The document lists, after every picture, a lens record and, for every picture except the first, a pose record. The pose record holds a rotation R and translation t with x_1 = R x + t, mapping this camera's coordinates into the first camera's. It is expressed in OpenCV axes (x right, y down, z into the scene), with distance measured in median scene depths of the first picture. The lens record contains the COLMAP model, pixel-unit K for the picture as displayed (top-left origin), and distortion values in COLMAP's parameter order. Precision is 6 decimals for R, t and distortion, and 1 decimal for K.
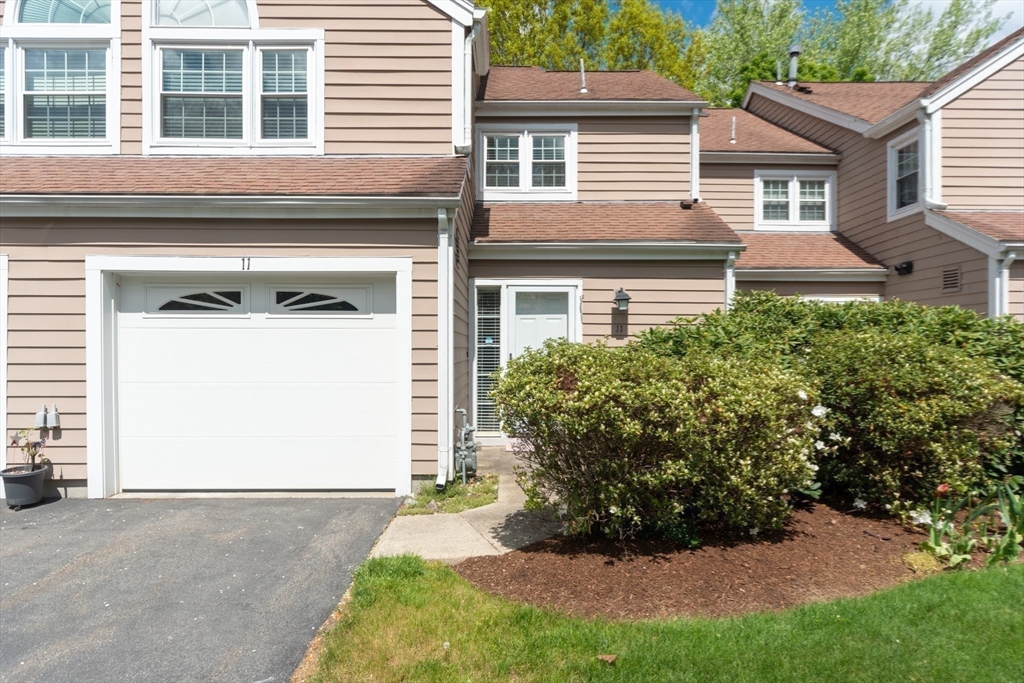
lens RADIAL K [[589.2, 0, 512.0], [0, 589.2, 341.5], [0, 0, 1]] dist [-0.001951, 0.000832]
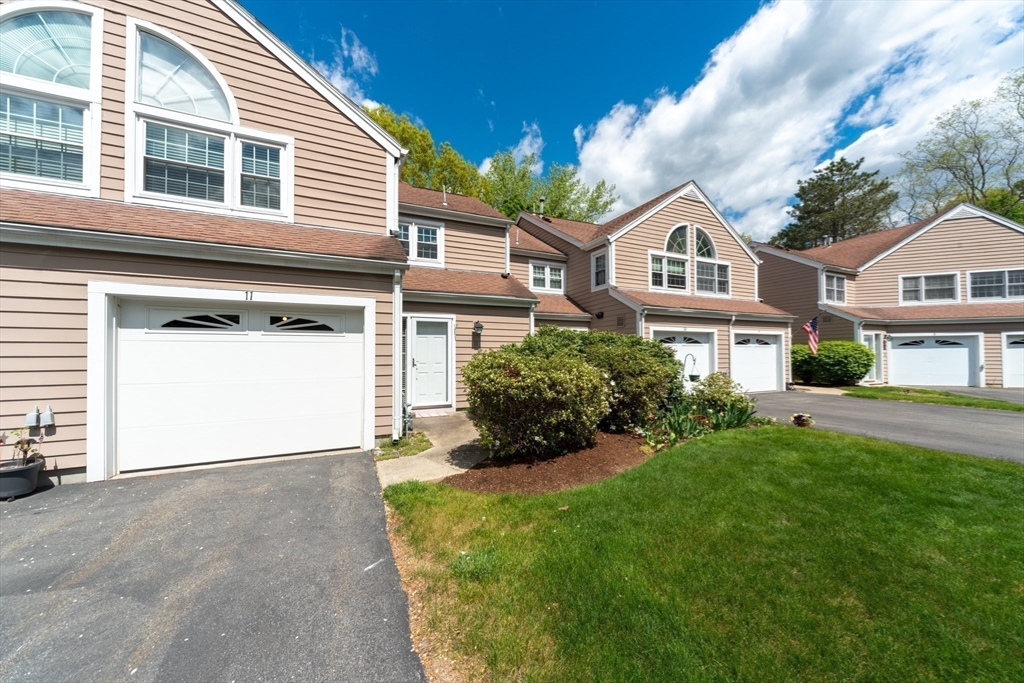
lens RADIAL K [[355.5, 0, 508.9], [0, 355.5, 344.6], [0, 0, 1]] dist [0.003673, 0.000083]
pose [[0.915095, 0.005420, 0.403201, -0.185657], [0.001797, 0.999845, -0.017518, 0.000012], [-0.403234, 0.016755, 0.914944, -0.015939]]
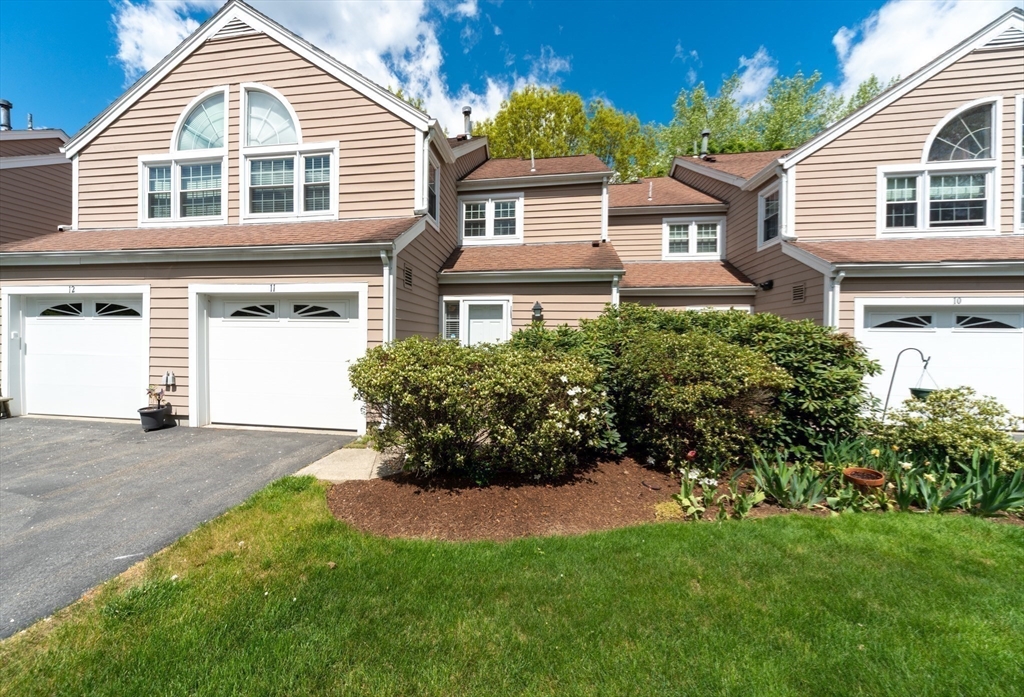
lens RADIAL K [[368.3, 0, 484.3], [0, 368.3, 338.4], [0, 0, 1]] dist [0.003327, -0.000324]
pose [[0.985688, 0.010127, -0.168273, 0.244943], [-0.008878, 0.999927, 0.008172, -0.004605], [0.168343, -0.006561, 0.985707, 0.073698]]
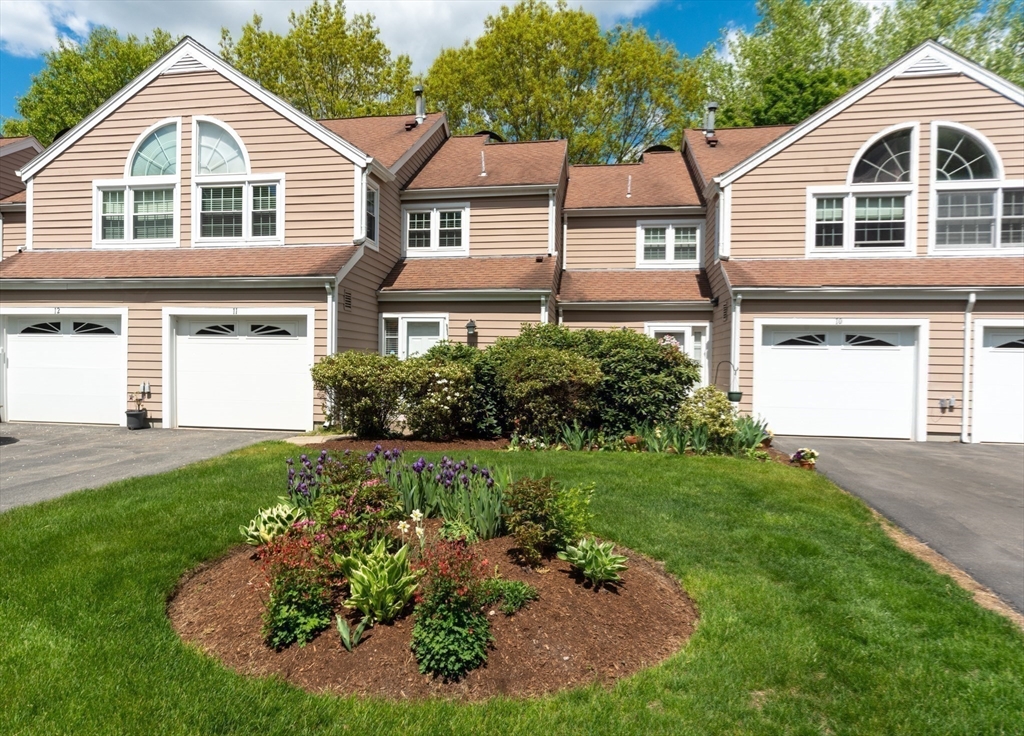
lens RADIAL K [[663.0, 0, 472.5], [0, 663.0, 365.8], [0, 0, 1]] dist [-0.003125, 0.000429]
pose [[0.981175, 0.013144, -0.192672, 0.611493], [-0.010994, 0.999865, 0.012226, 0.011663], [0.192807, -0.009877, 0.981187, -0.825543]]
